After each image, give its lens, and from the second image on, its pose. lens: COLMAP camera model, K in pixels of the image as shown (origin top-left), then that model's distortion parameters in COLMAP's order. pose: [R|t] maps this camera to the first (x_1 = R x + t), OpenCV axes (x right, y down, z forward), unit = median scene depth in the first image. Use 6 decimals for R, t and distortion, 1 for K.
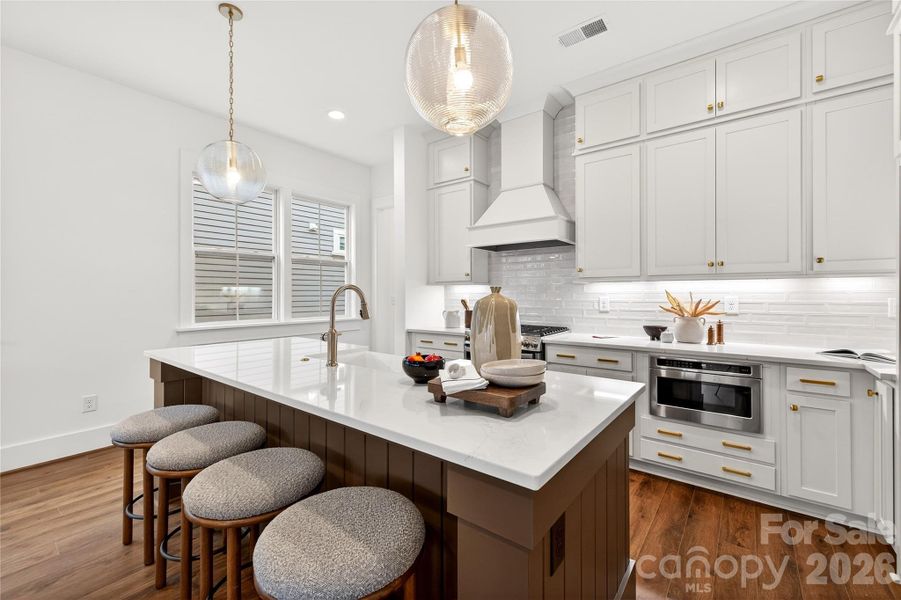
lens RADIAL K [[378.9, 0, 448.3], [0, 378.9, 292.6], [0, 0, 1]] dist [0.000517, 0.000029]
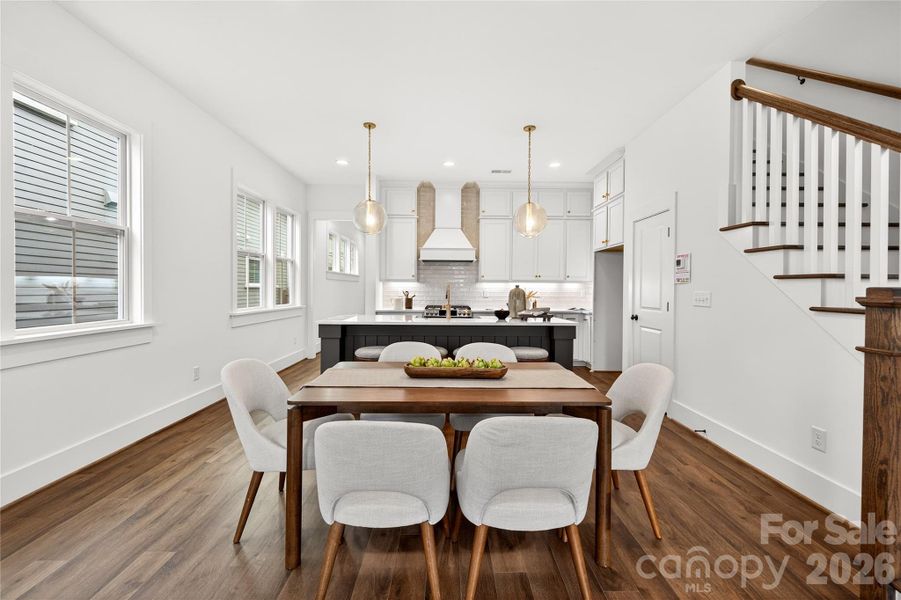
lens RADIAL K [[374.9, 0, 452.1], [0, 374.9, 292.2], [0, 0, 1]] dist [-0.000141, 0.000019]
pose [[0.782387, 0.002384, 0.622788, -0.975804], [-0.009906, 0.999914, 0.008616, 0.009333], [-0.622714, -0.012911, 0.782343, -0.438308]]
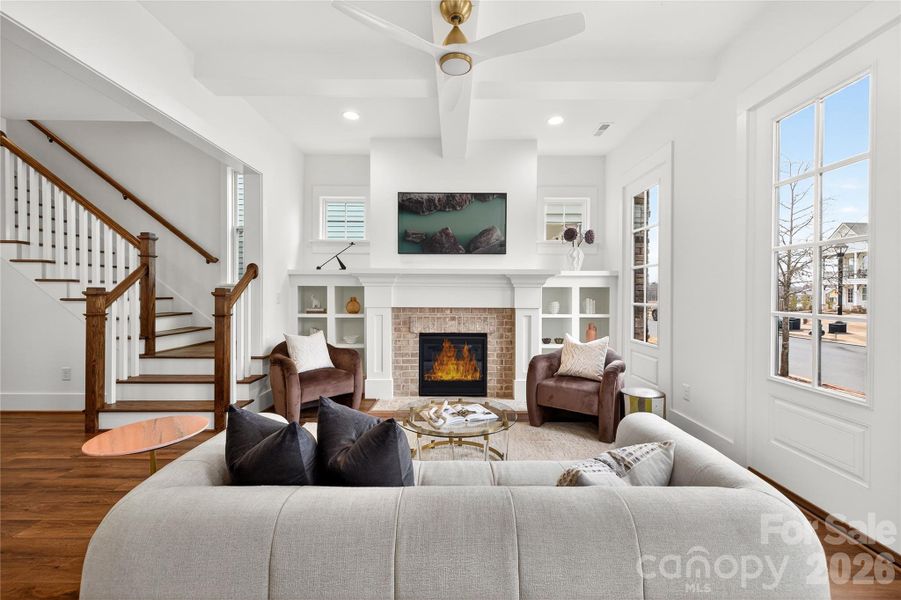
lens RADIAL K [[374.7, 0, 455.5], [0, 374.7, 295.4], [0, 0, 1]] dist [0.009790, -0.000097]
pose [[-0.618331, -0.004896, 0.785902, -1.720131], [-0.004452, 0.999986, 0.002727, 0.017992], [-0.785905, -0.001812, -0.618345, -0.547575]]
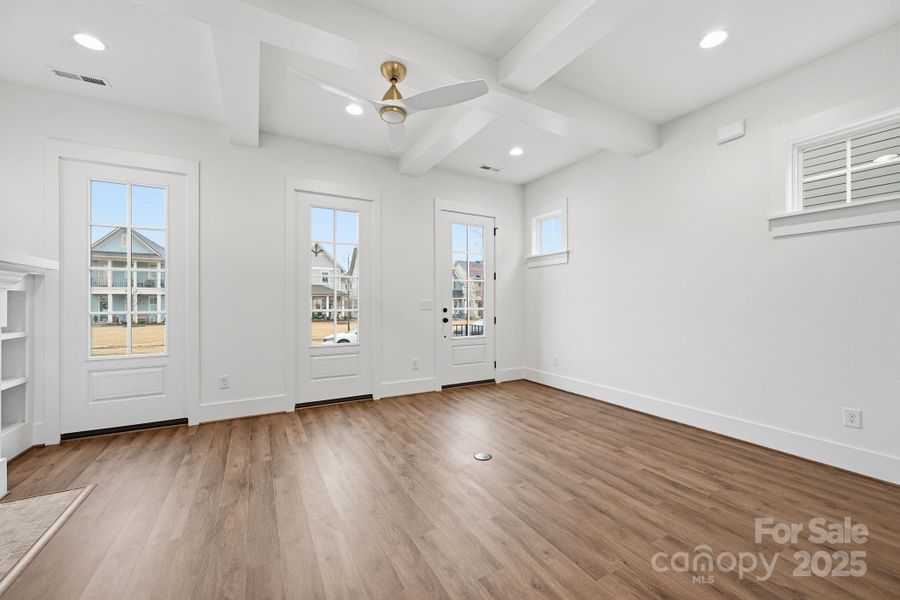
lens RADIAL K [[354.1, 0, 447.6], [0, 354.1, 300.0], [0, 0, 1]] dist [-0.002130, -0.000084]
pose [[-0.395998, 0.001173, -0.918251, -0.583133], [0.005387, 0.999985, -0.001046, 0.018831], [0.918236, -0.005361, -0.395998, -0.537672]]
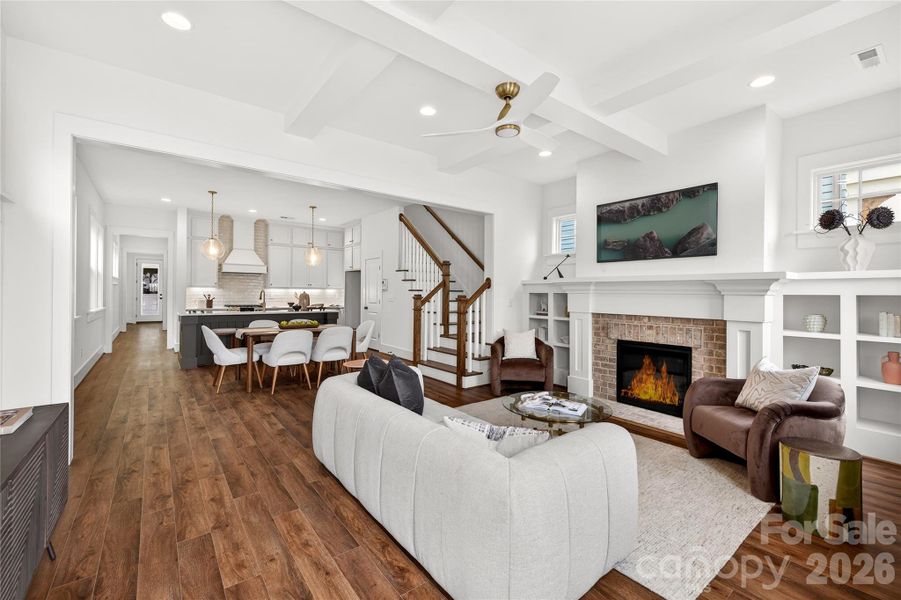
lens RADIAL K [[378.9, 0, 448.3], [0, 378.9, 292.6], [0, 0, 1]] dist [0.000517, 0.000029]
pose [[0.247396, 0.006753, 0.968891, -2.075270], [-0.012469, 0.999915, -0.003785, -0.000688], [-0.968834, -0.011145, 0.247459, -1.019452]]
